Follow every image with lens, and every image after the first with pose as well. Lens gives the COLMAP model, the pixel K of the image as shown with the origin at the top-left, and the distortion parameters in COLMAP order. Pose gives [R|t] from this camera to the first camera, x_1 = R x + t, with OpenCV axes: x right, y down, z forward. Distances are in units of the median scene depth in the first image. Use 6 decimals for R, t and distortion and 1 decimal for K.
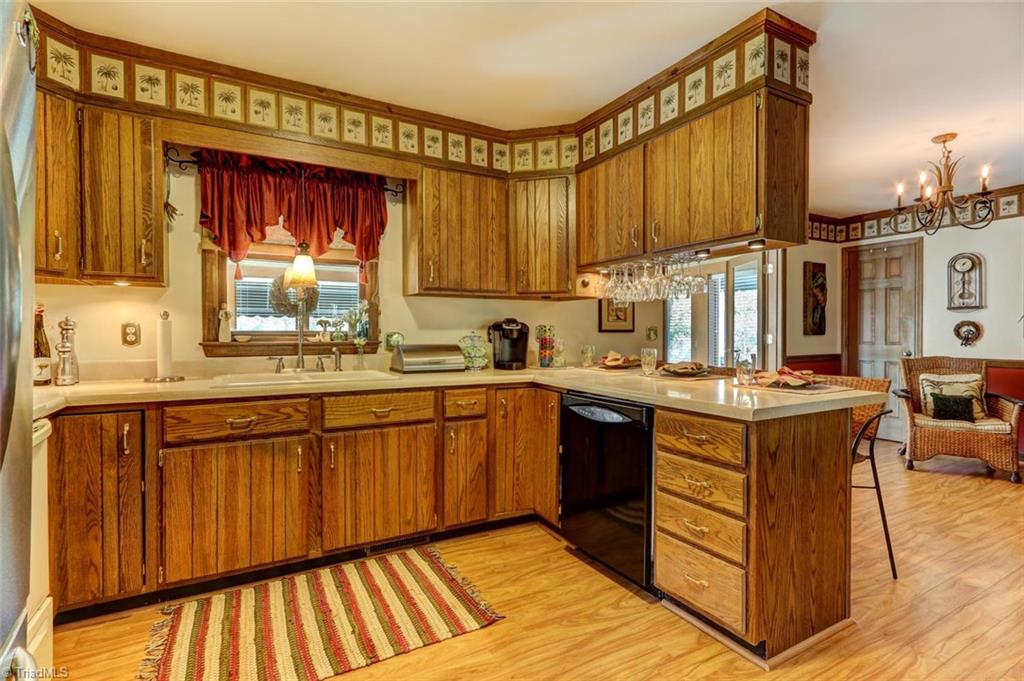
lens RADIAL K [[486.7, 0, 510.1], [0, 486.7, 343.4], [0, 0, 1]] dist [0.000531, 0.000273]
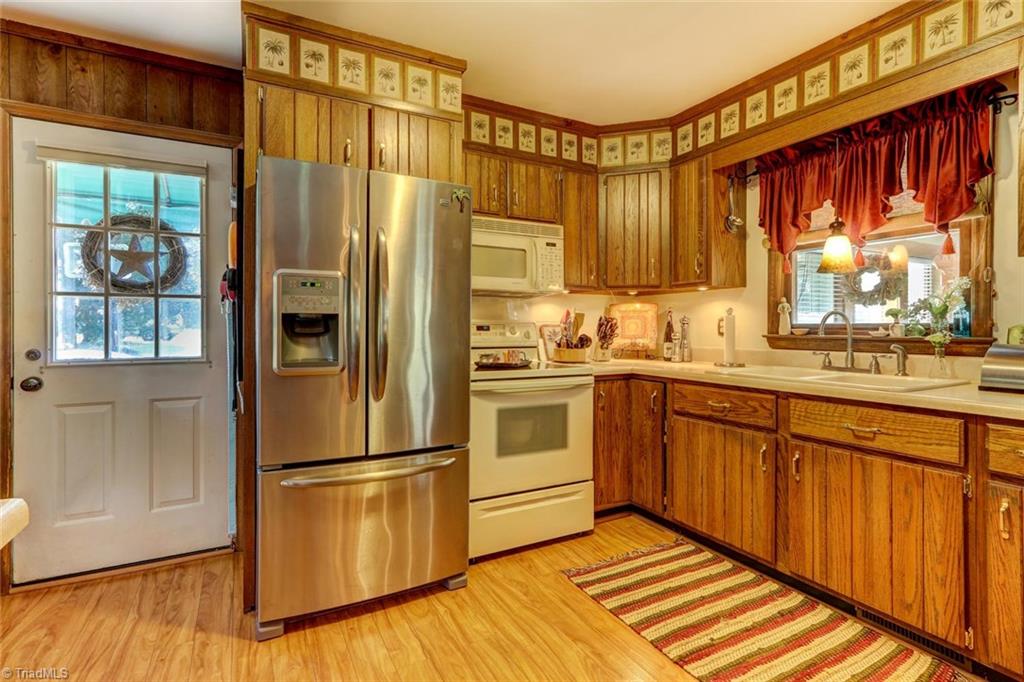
lens RADIAL K [[478.3, 0, 506.7], [0, 478.3, 335.8], [0, 0, 1]] dist [-0.001176, 0.000267]
pose [[-0.011553, 0.017301, -0.999784, 0.495034], [-0.022493, 0.999593, 0.017558, -0.006185], [0.999680, 0.022691, -0.011159, 0.486549]]
